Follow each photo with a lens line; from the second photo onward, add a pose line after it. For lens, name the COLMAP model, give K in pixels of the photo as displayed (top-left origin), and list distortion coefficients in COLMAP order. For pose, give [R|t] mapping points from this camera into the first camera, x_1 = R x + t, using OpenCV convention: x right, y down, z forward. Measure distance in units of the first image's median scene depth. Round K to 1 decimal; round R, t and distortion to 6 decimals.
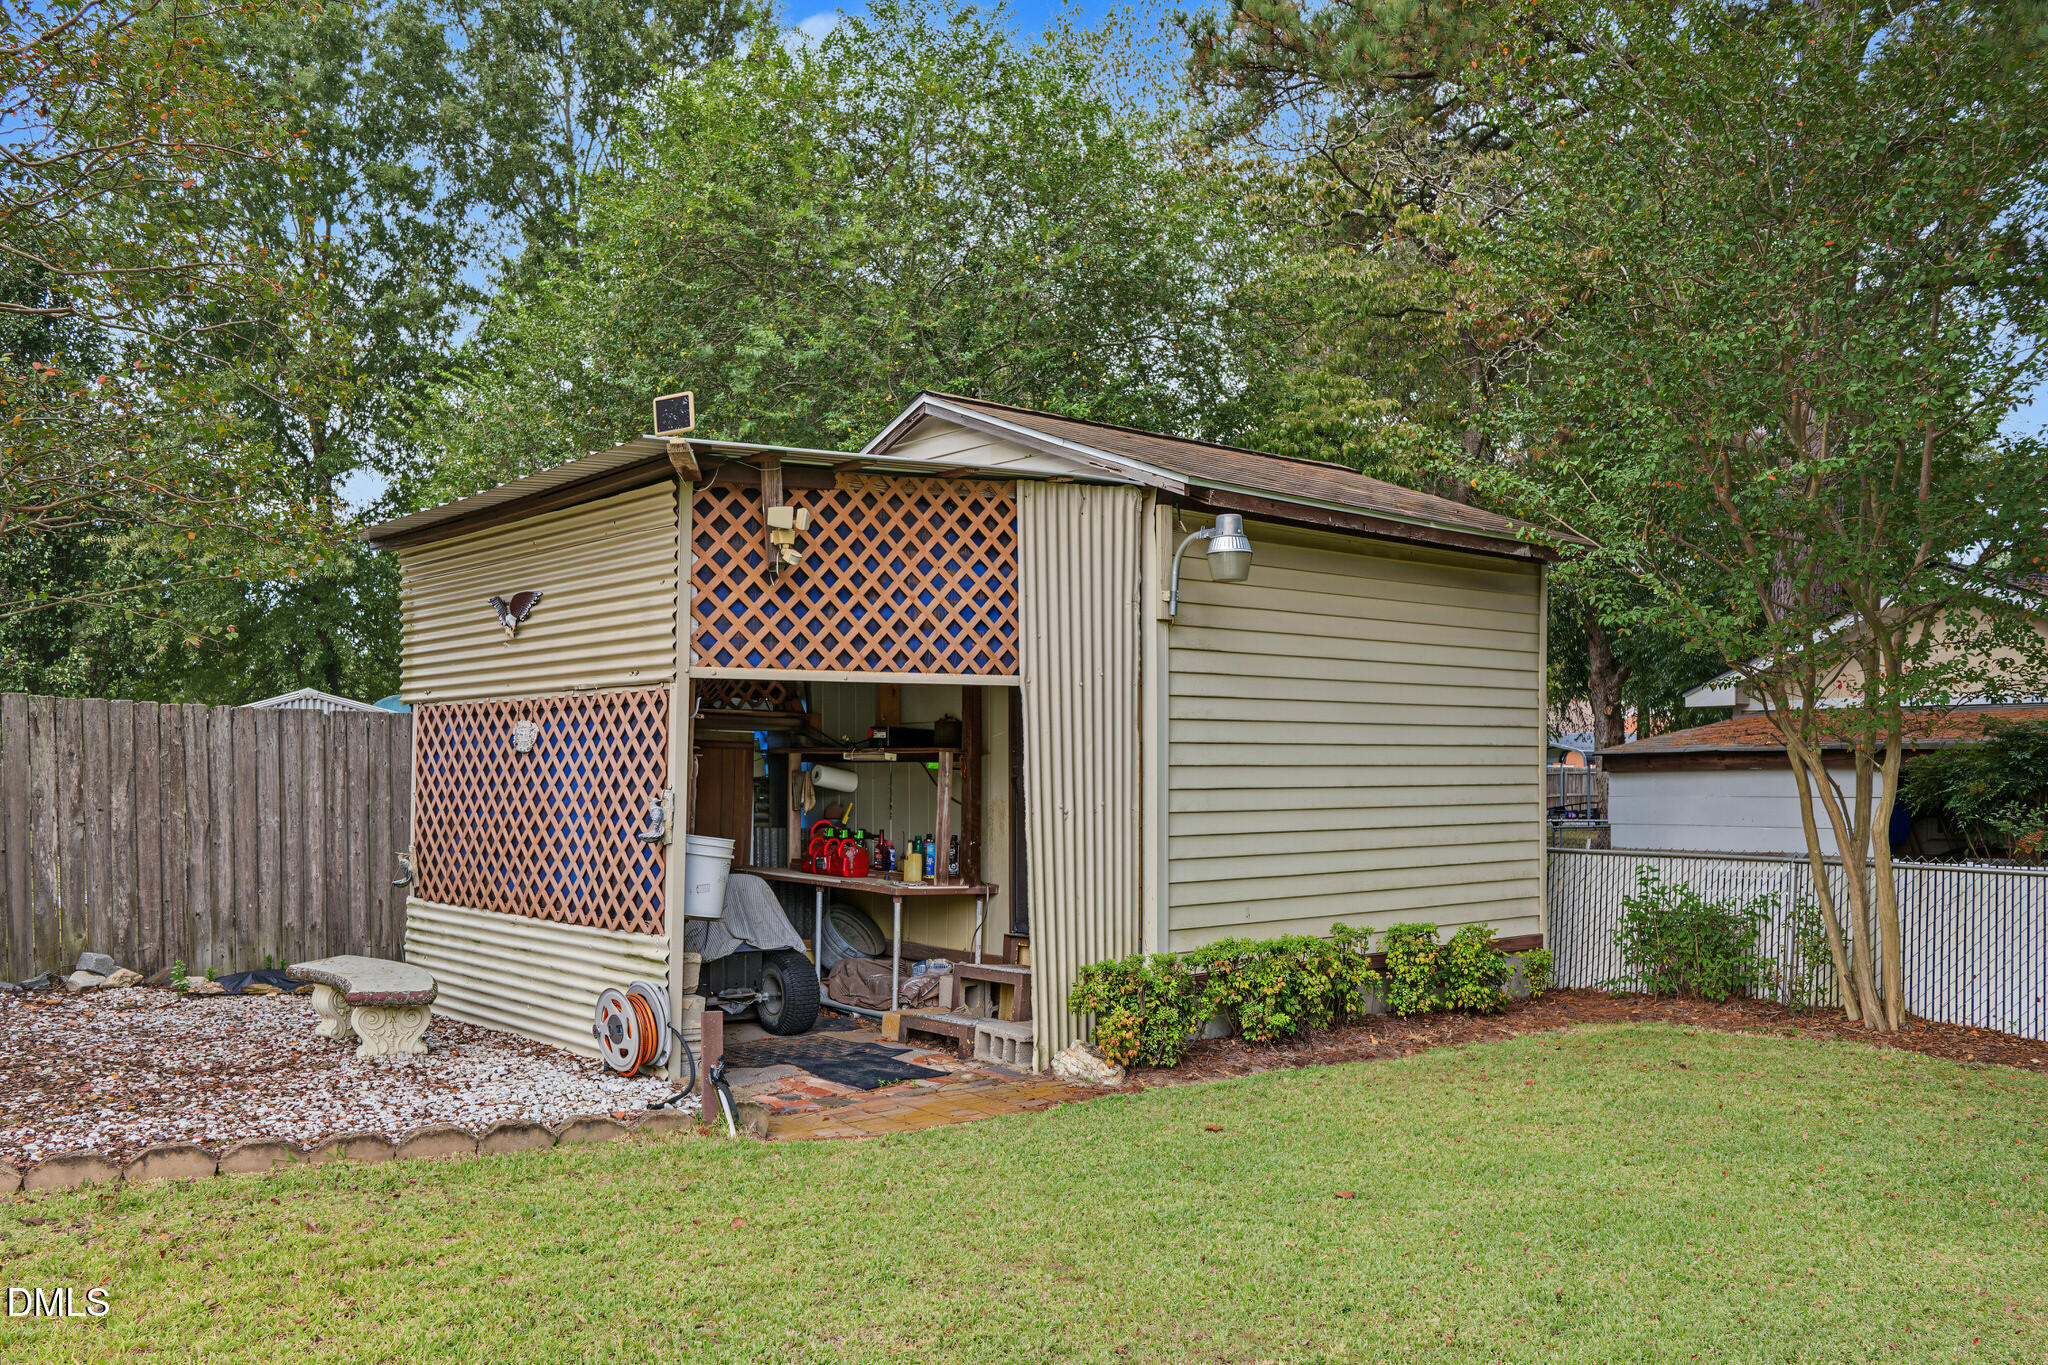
lens RADIAL K [[1664.0, 0, 974.1], [0, 1664.0, 790.3], [0, 0, 1]] dist [0.012985, -0.002617]
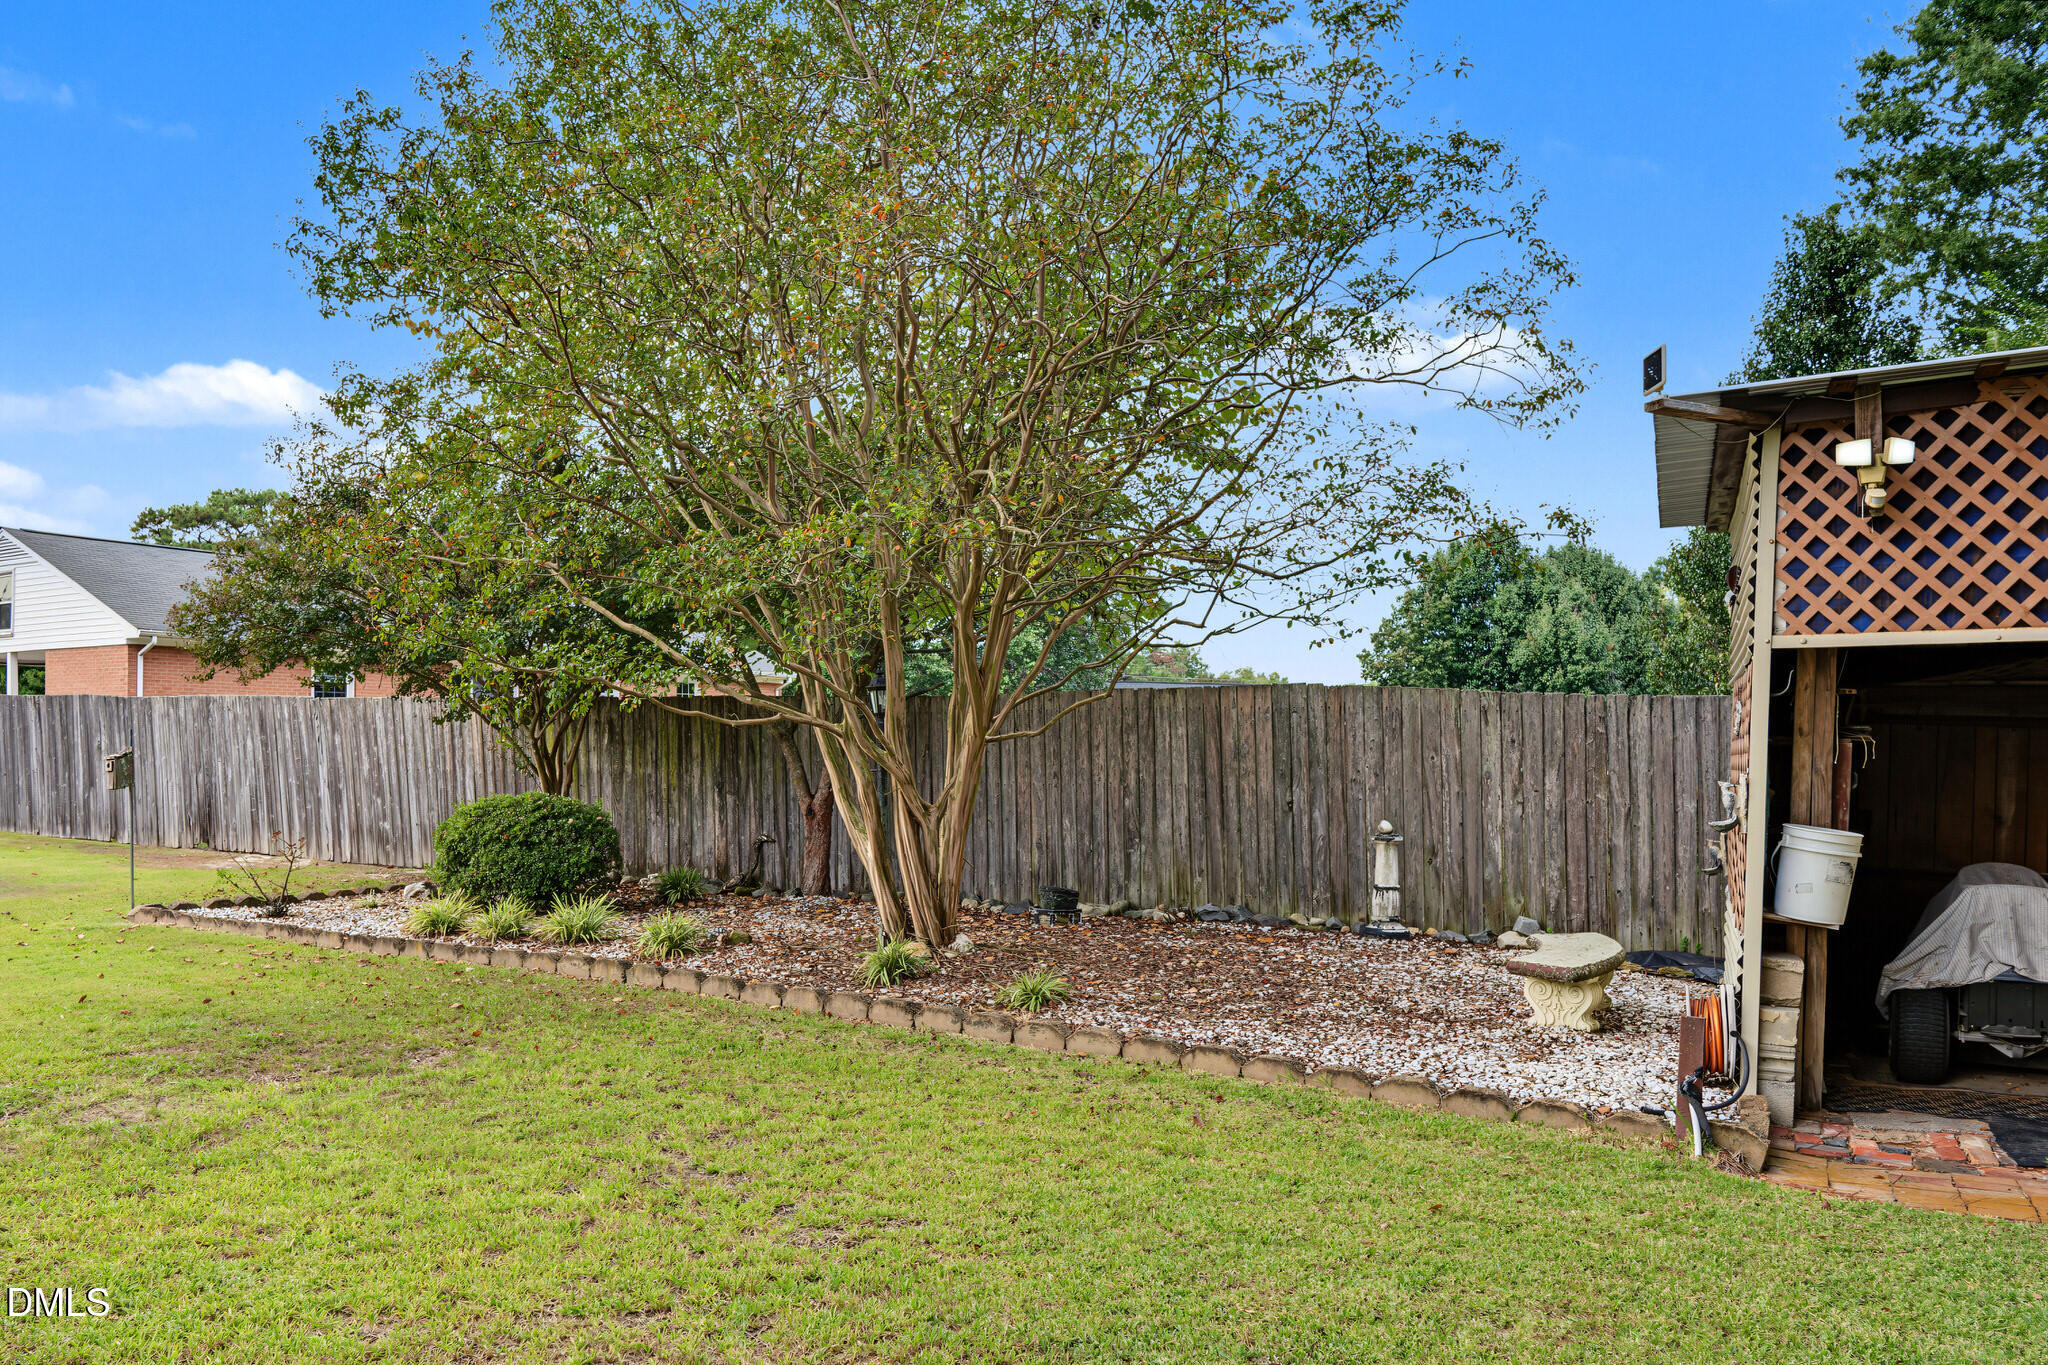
lens RADIAL K [[1664.0, 0, 940.3], [0, 1664.0, 744.6], [0, 0, 1]] dist [0.012985, -0.002617]
pose [[0.421649, -0.001520, -0.906758, 0.396206], [-0.022760, 0.999666, -0.012259, 0.004176], [0.906473, 0.025806, 0.421474, 0.194134]]
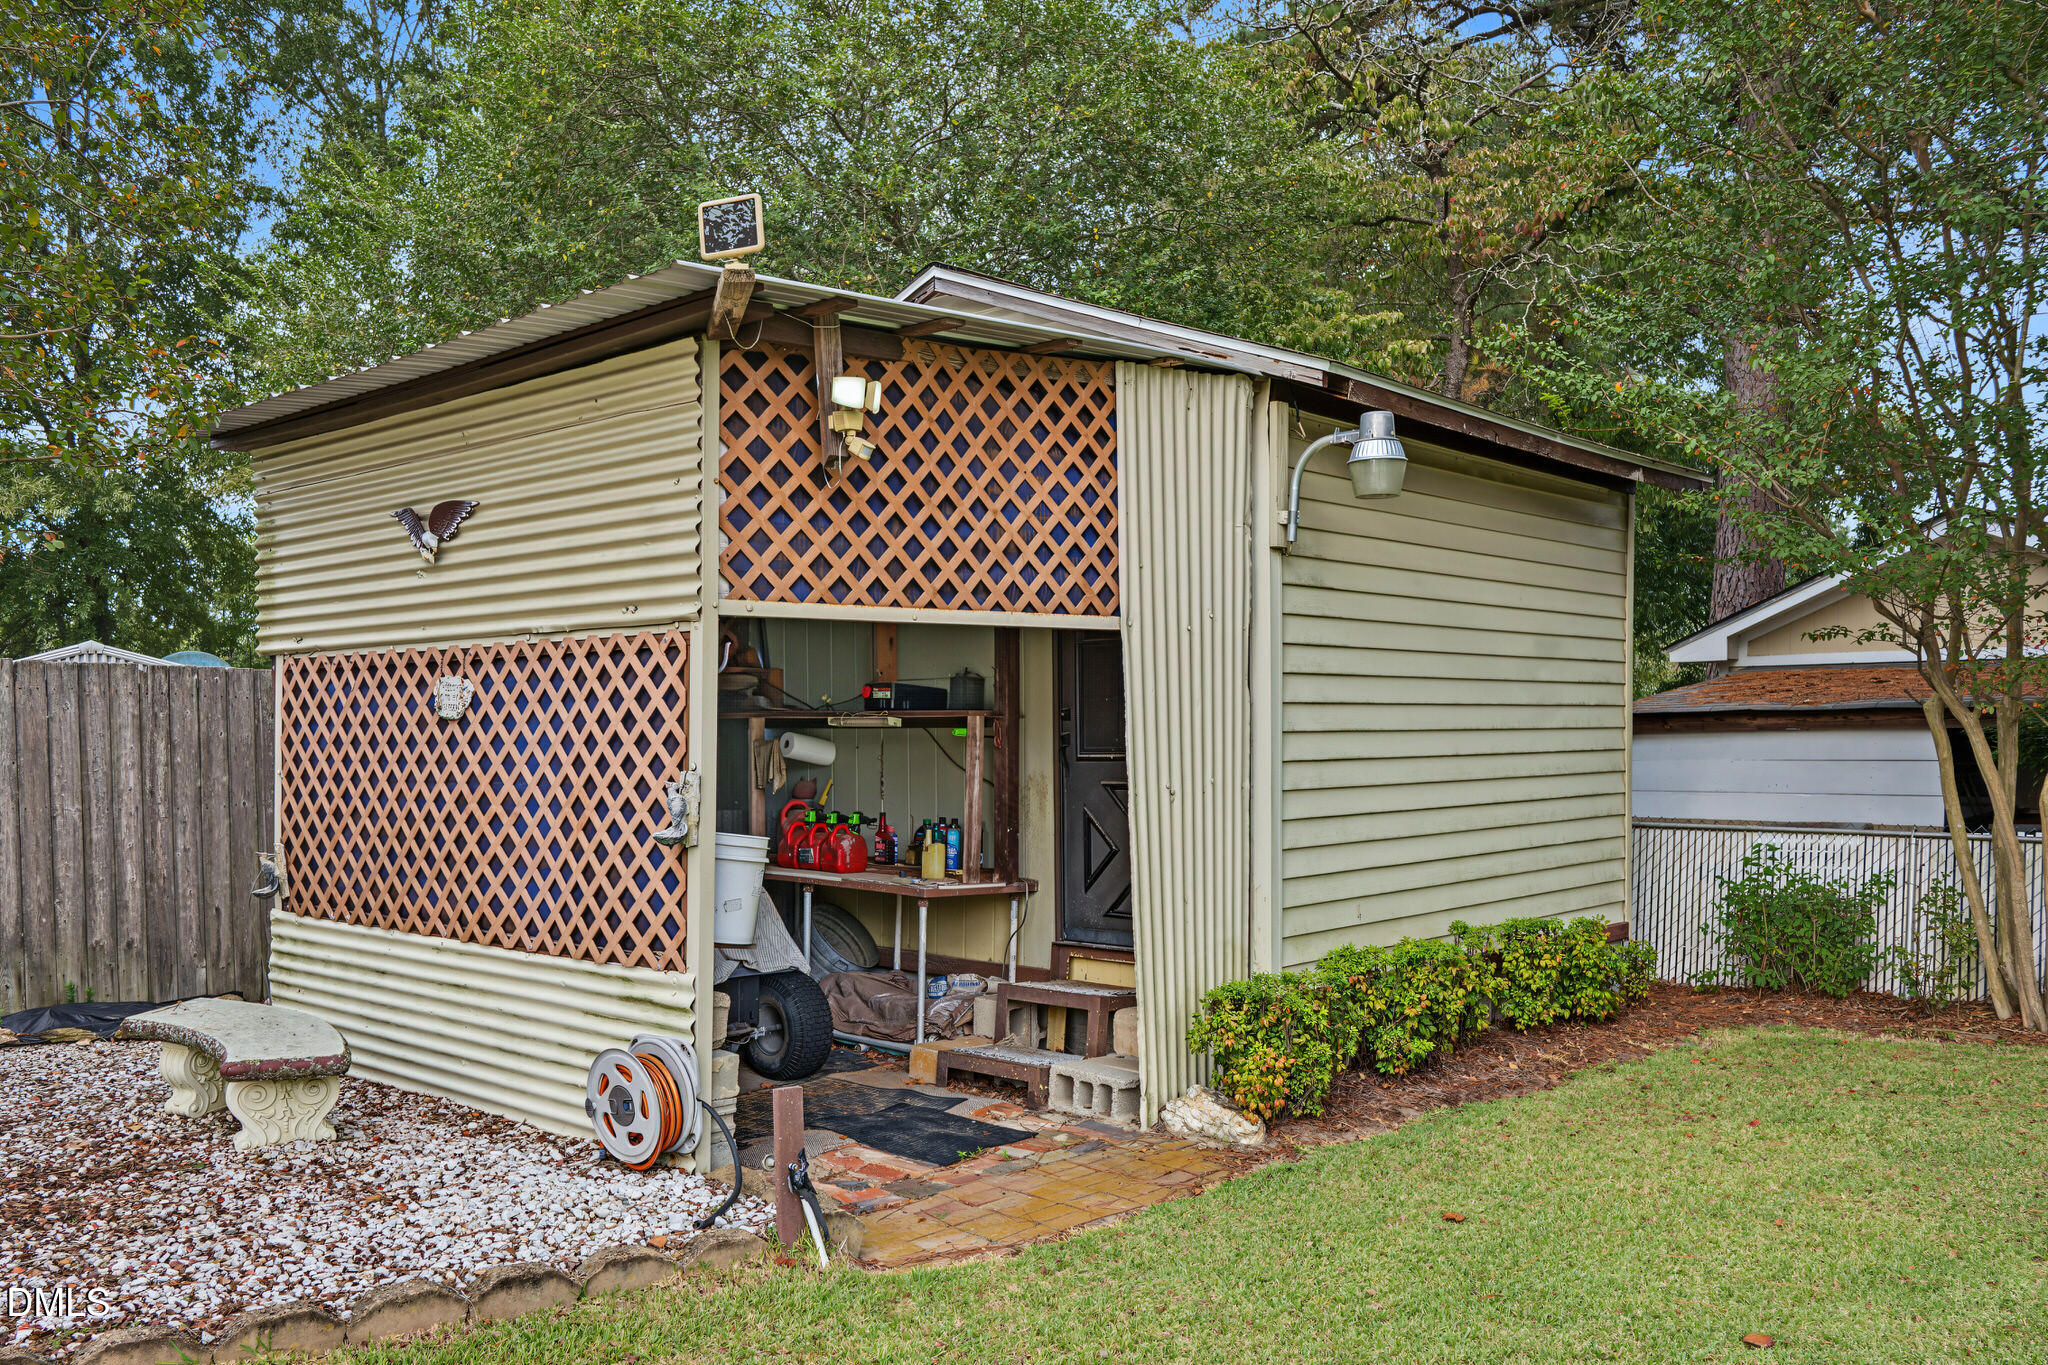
lens RADIAL K [[1664.0, 0, 976.0], [0, 1664.0, 786.8], [0, 0, 1]] dist [0.012985, -0.002617]
pose [[0.992046, -0.010119, 0.125471, -0.132887], [0.007433, 0.999733, 0.021858, -0.007219], [-0.125658, -0.020751, 0.991857, 0.236653]]
